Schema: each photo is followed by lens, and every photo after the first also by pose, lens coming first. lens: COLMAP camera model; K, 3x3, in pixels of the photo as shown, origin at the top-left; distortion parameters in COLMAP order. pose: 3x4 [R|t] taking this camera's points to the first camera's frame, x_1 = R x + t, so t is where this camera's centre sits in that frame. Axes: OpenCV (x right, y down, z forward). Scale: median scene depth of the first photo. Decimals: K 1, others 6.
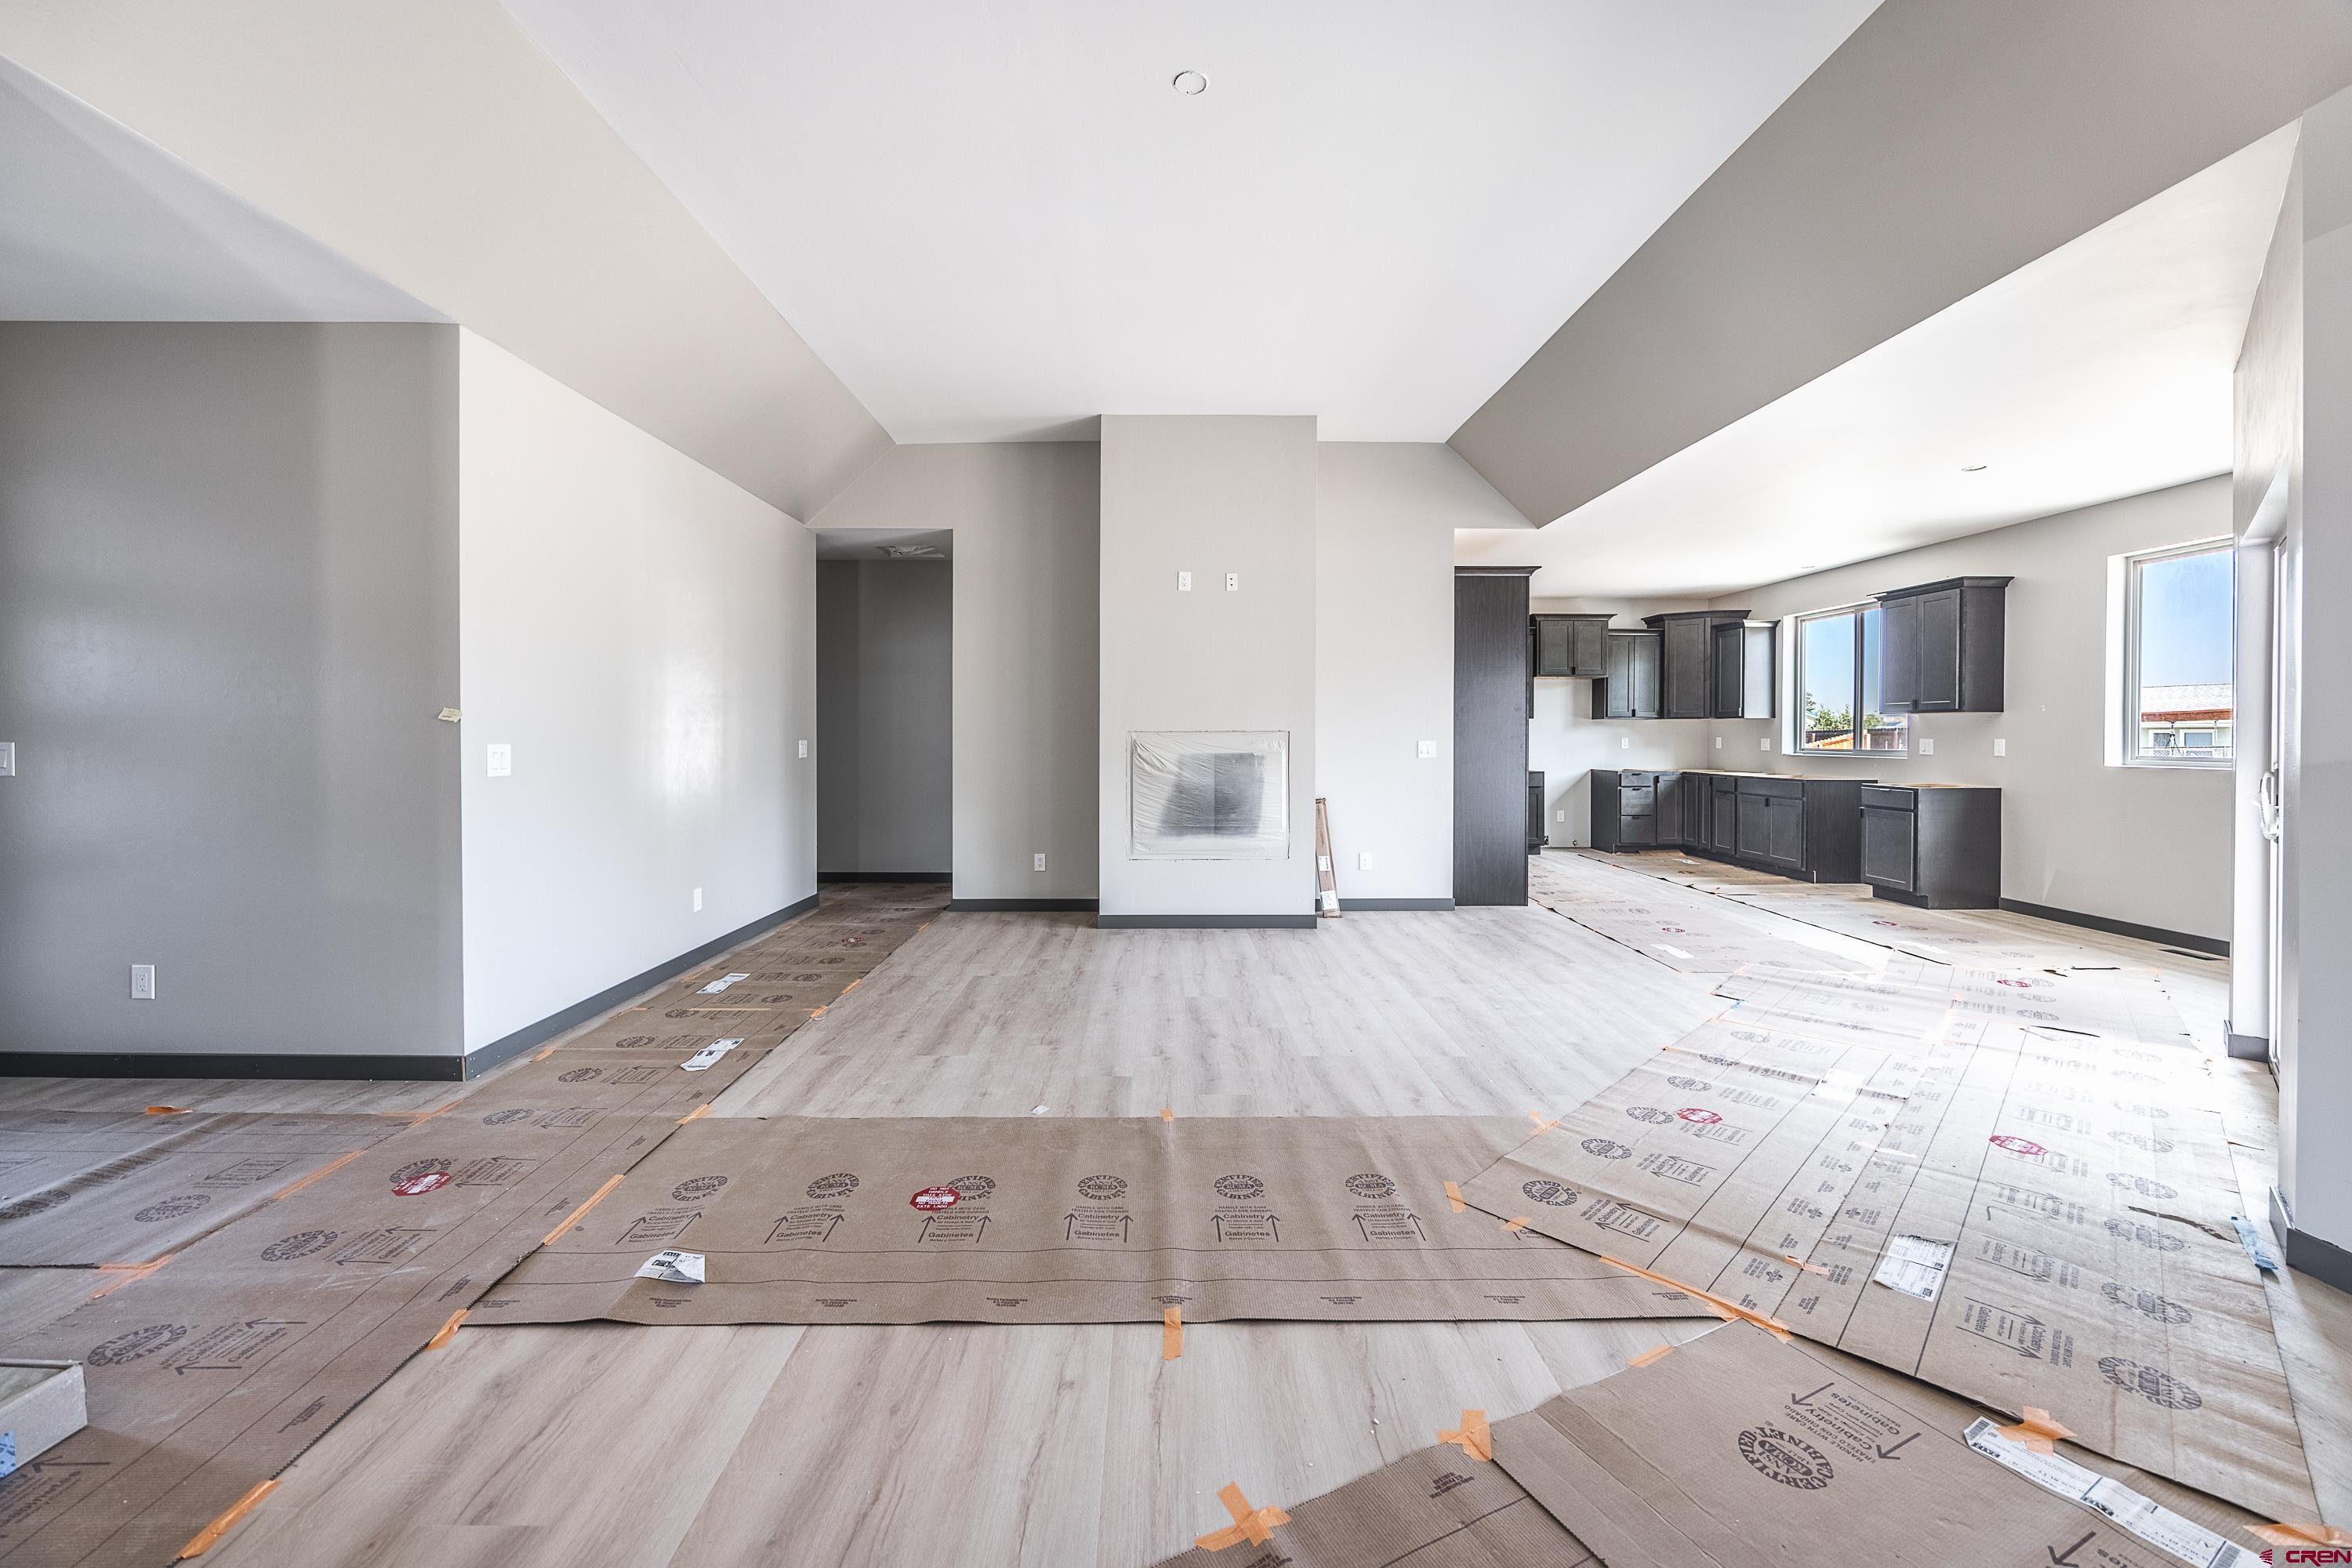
lens RADIAL K [[910.5, 0, 1168.4], [0, 910.5, 745.4], [0, 0, 1]] dist [-0.003863, -0.000217]
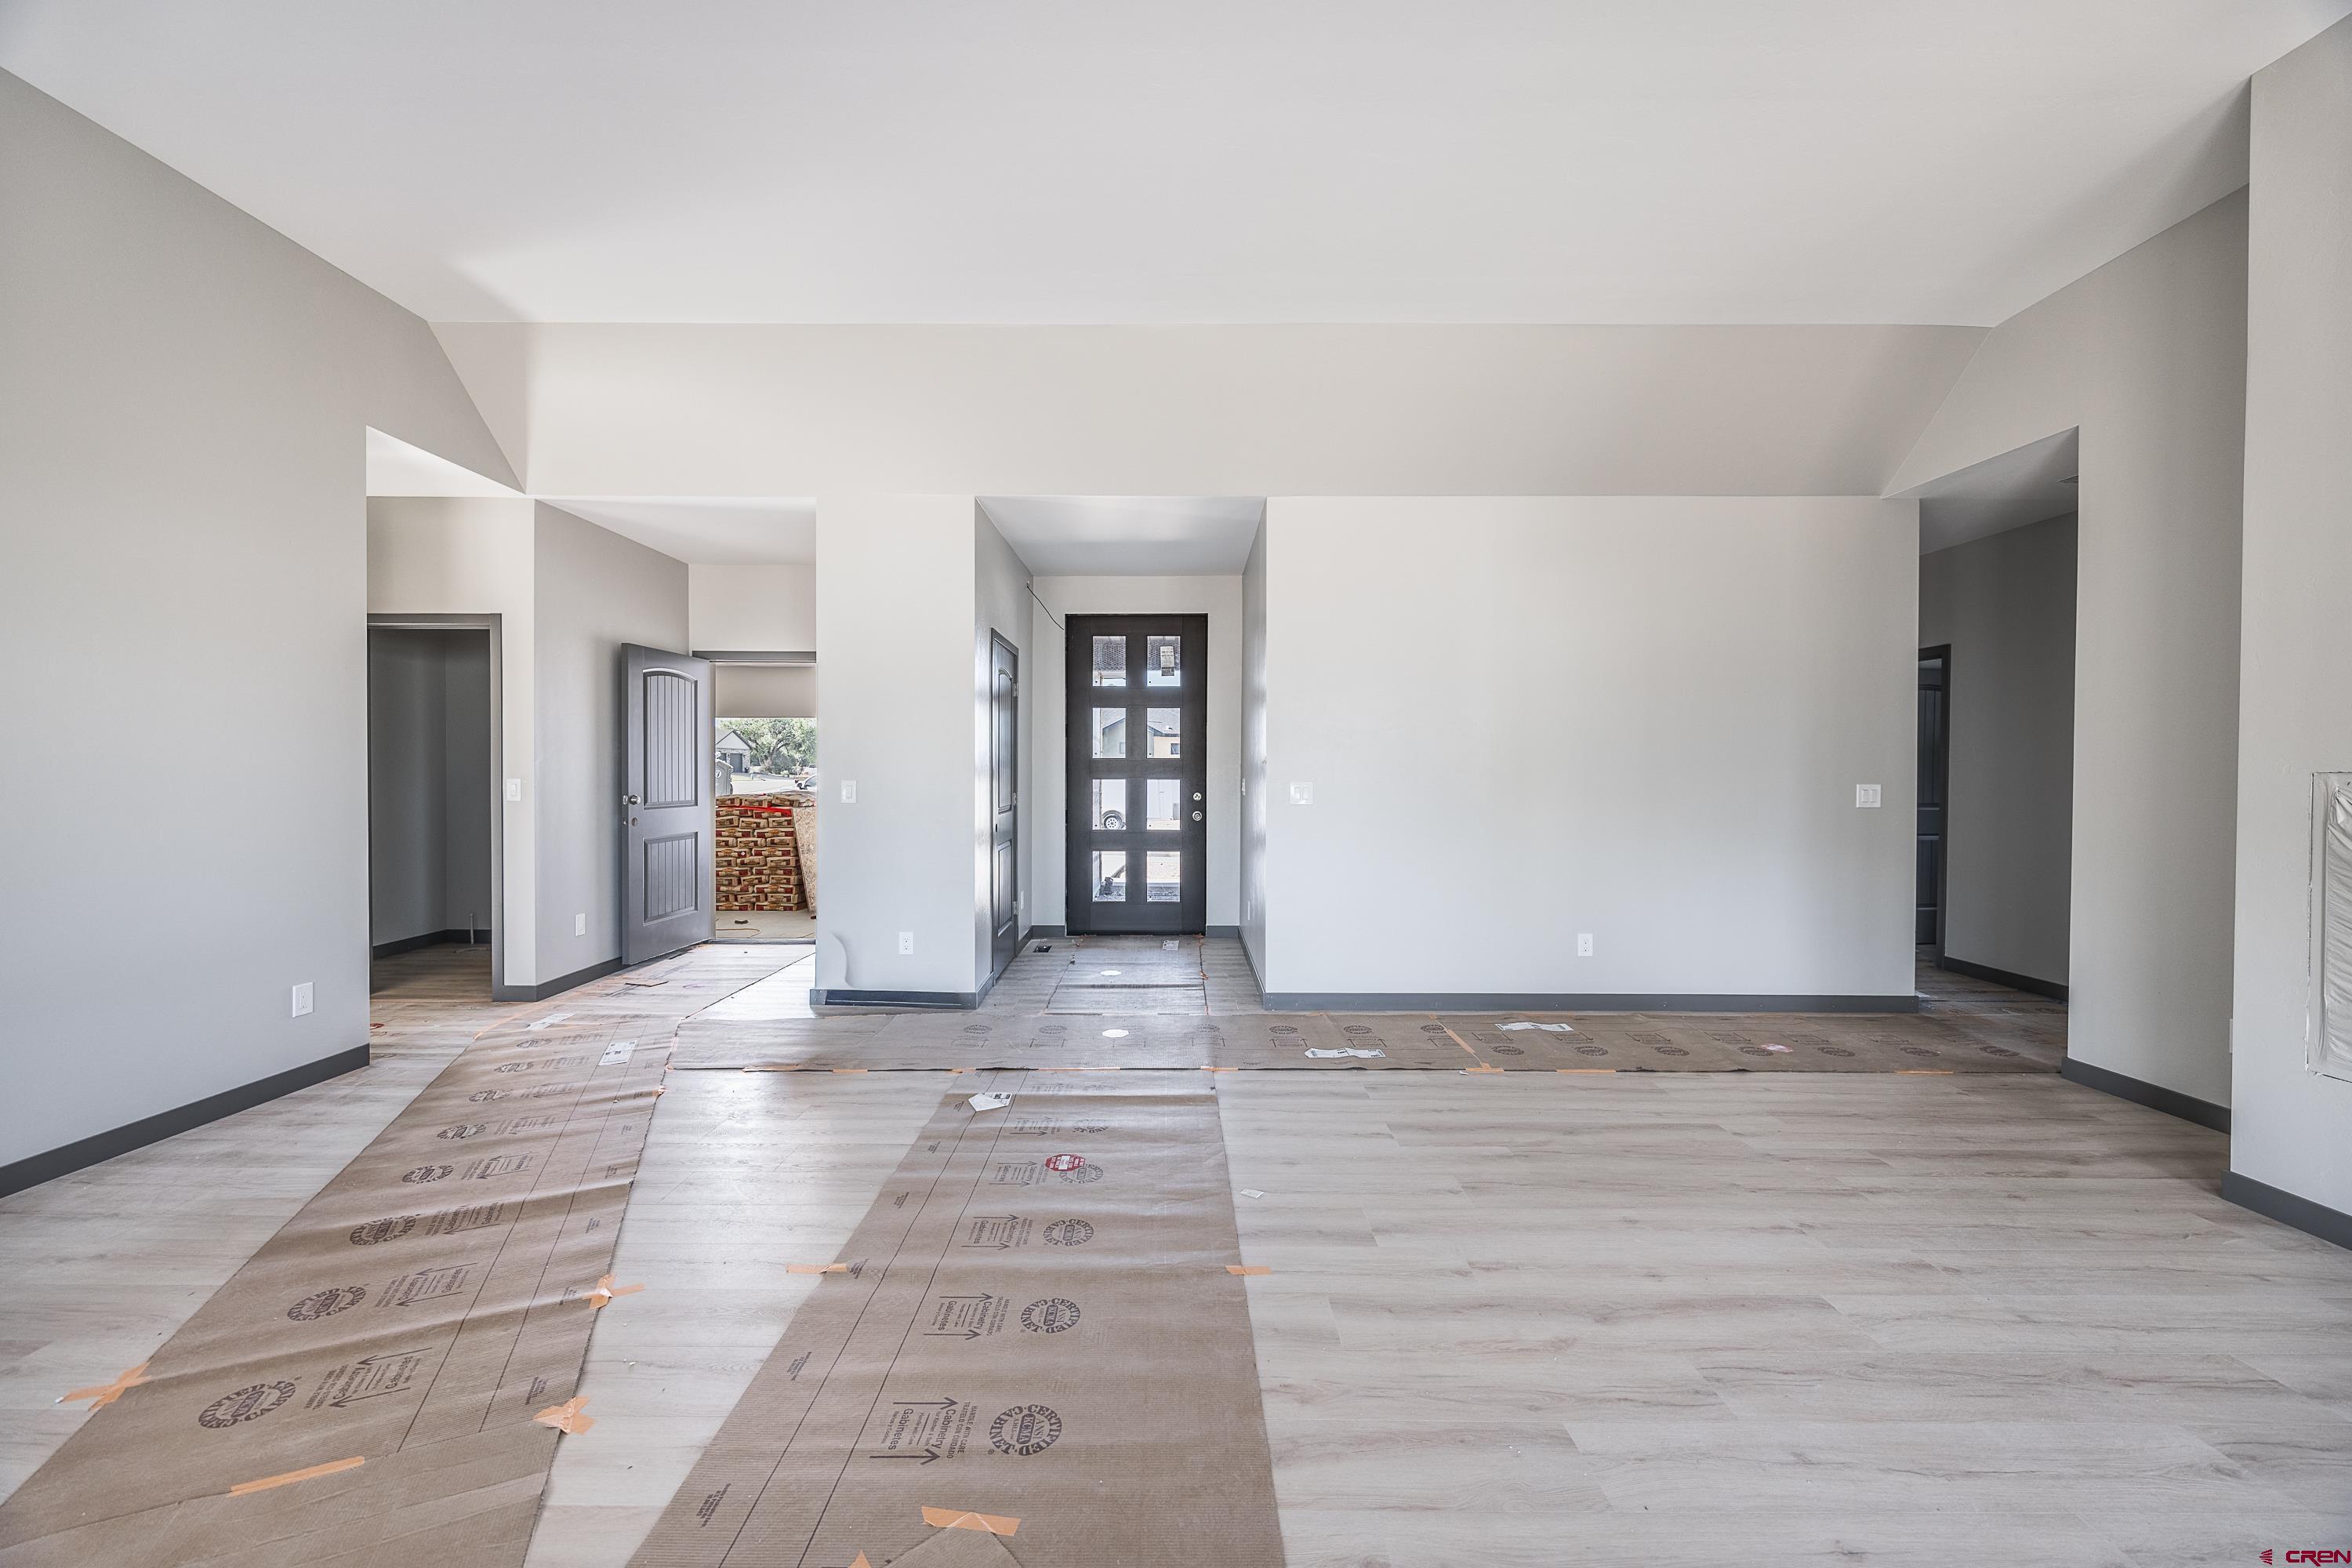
lens RADIAL K [[910.5, 0, 1175.6], [0, 910.5, 782.2], [0, 0, 1]] dist [-0.003863, -0.000217]
pose [[-0.006038, 0.012158, -0.999908, 0.378073], [-0.012406, 0.999848, 0.012232, -0.009026], [0.999905, 0.012478, -0.005886, 0.459822]]
